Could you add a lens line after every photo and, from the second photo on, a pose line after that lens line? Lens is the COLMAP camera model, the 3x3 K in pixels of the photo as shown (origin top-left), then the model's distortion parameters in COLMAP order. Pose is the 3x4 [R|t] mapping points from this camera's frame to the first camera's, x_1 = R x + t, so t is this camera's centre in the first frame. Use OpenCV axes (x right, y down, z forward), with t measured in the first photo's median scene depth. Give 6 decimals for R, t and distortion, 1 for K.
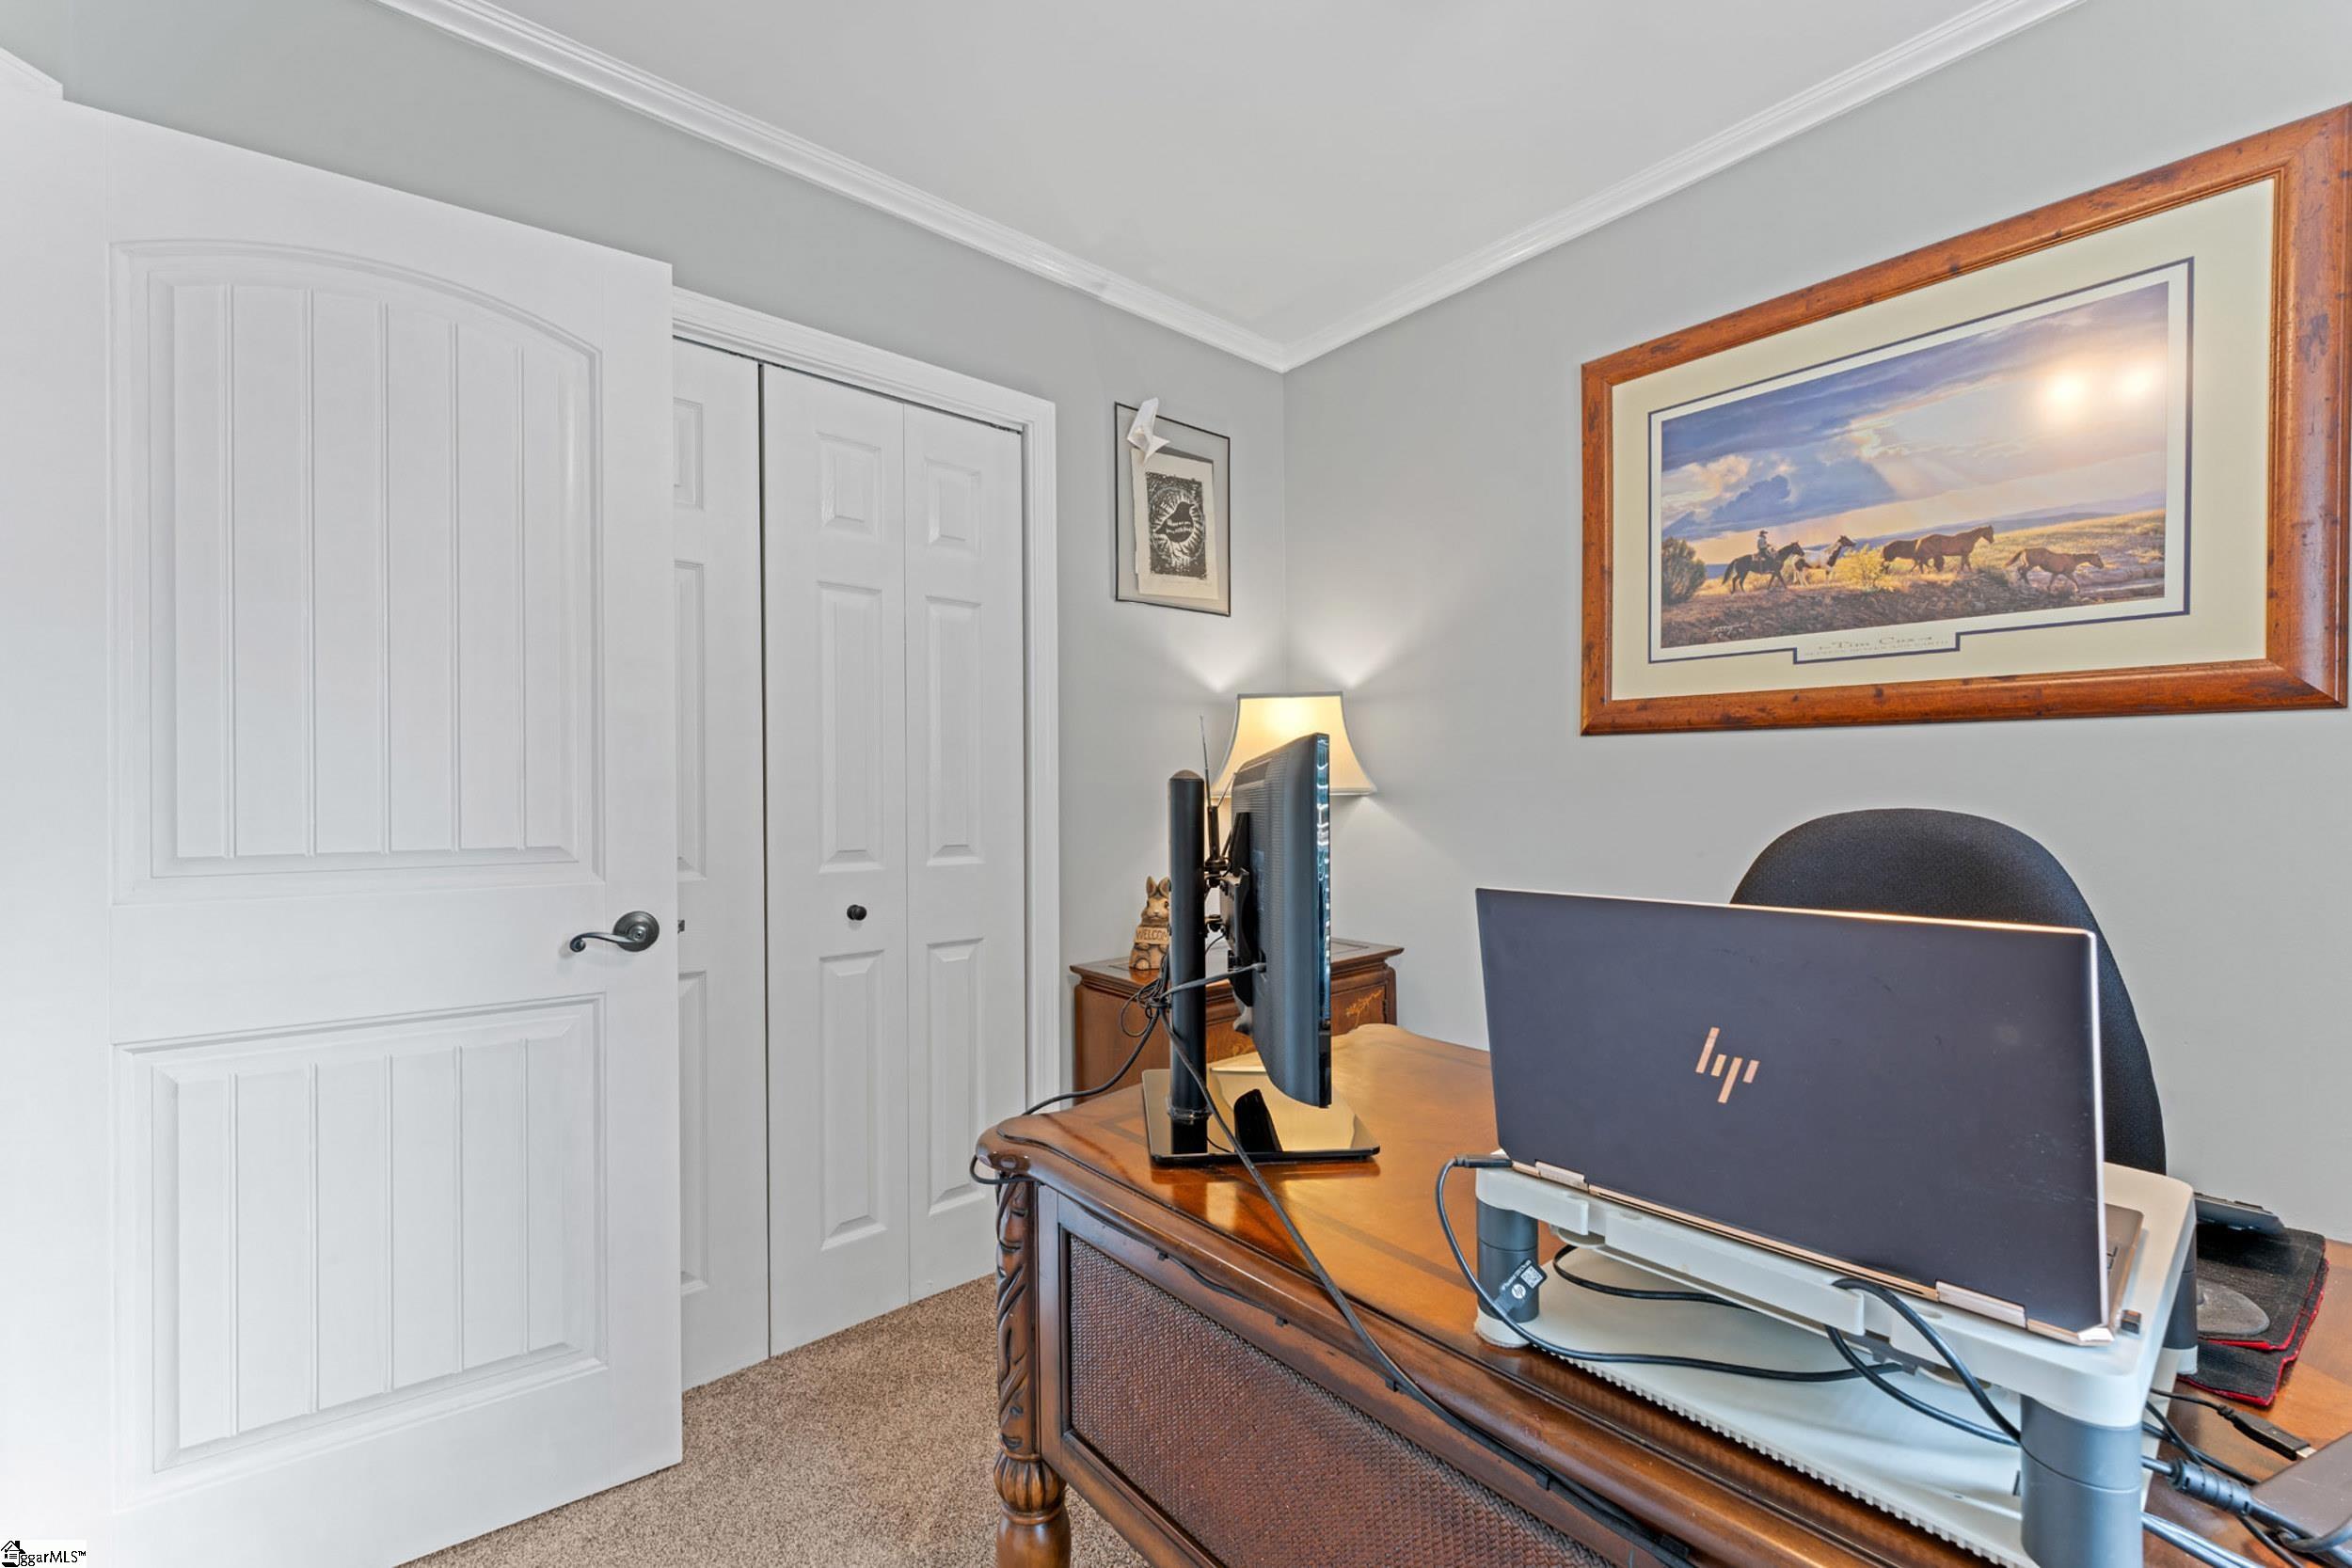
lens RADIAL K [[943.8, 0, 1164.9], [0, 943.8, 775.3], [0, 0, 1]] dist [-0.000588, -0.000034]
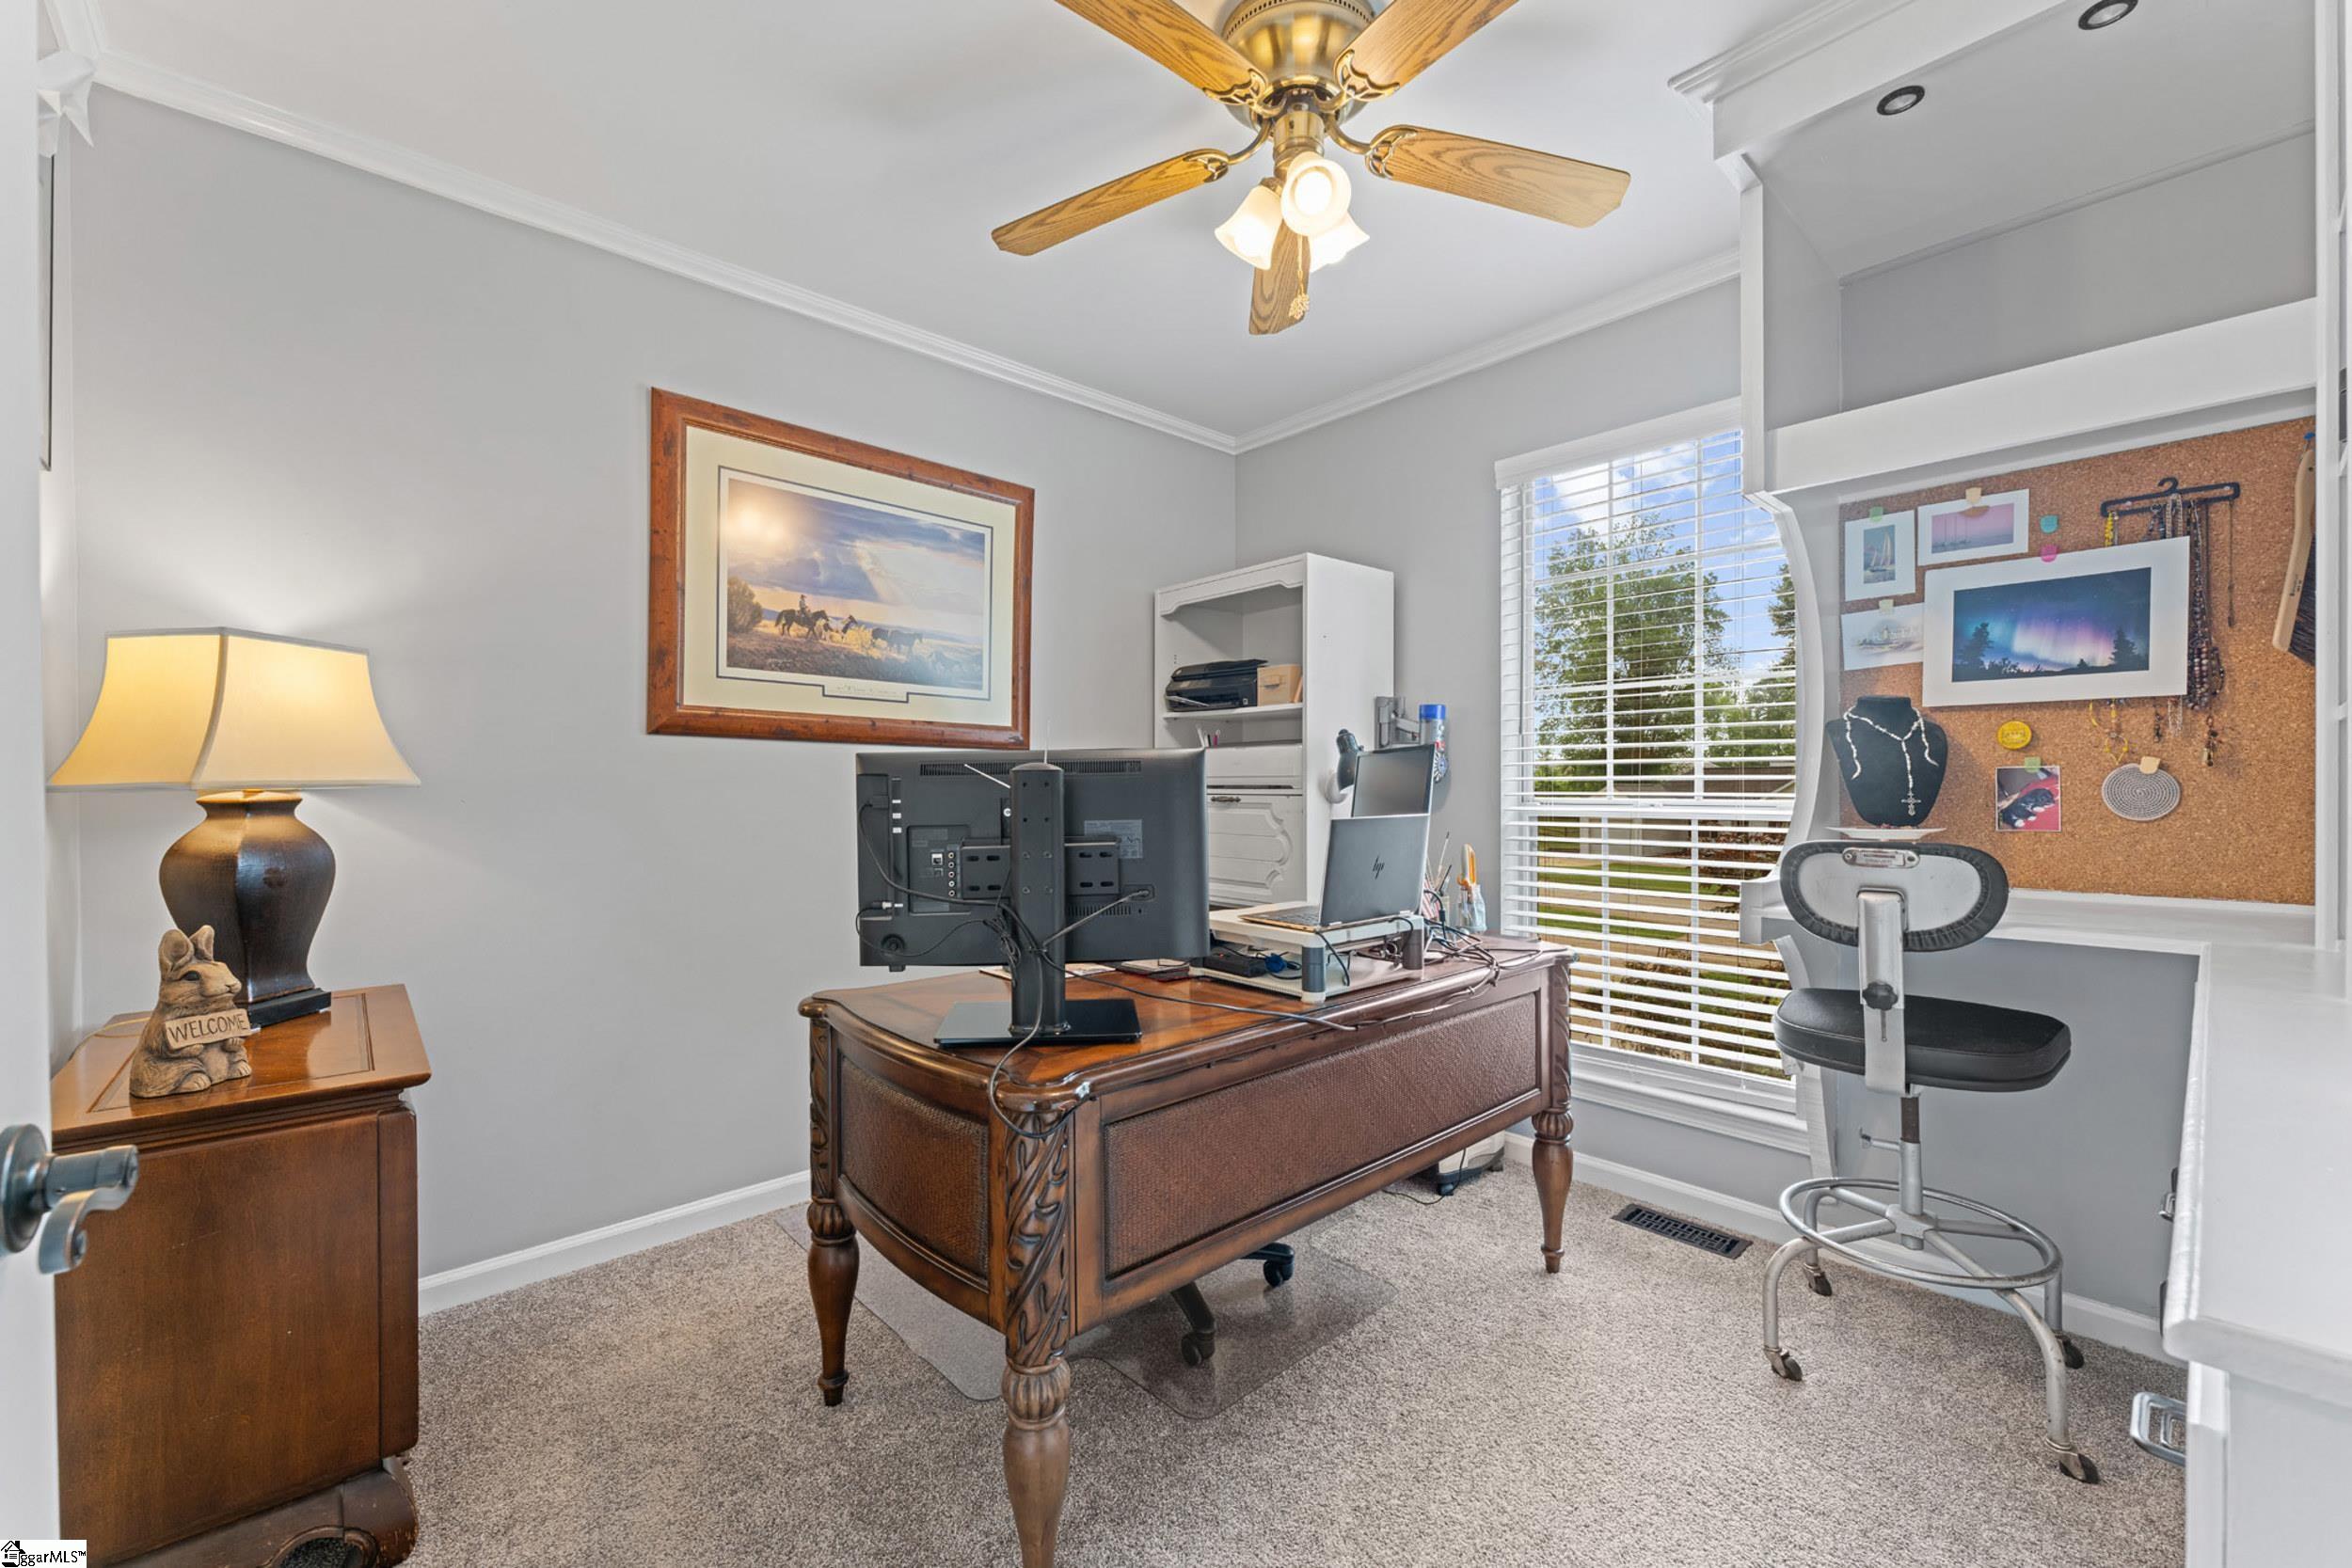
lens RADIAL K [[943.8, 0, 1164.9], [0, 943.8, 775.3], [0, 0, 1]] dist [-0.000588, -0.000034]
pose [[-0.020838, 0.019571, 0.999591, -0.721012], [-0.014101, 0.999703, -0.019867, 0.019595], [-0.999683, -0.014509, -0.020556, 0.498223]]
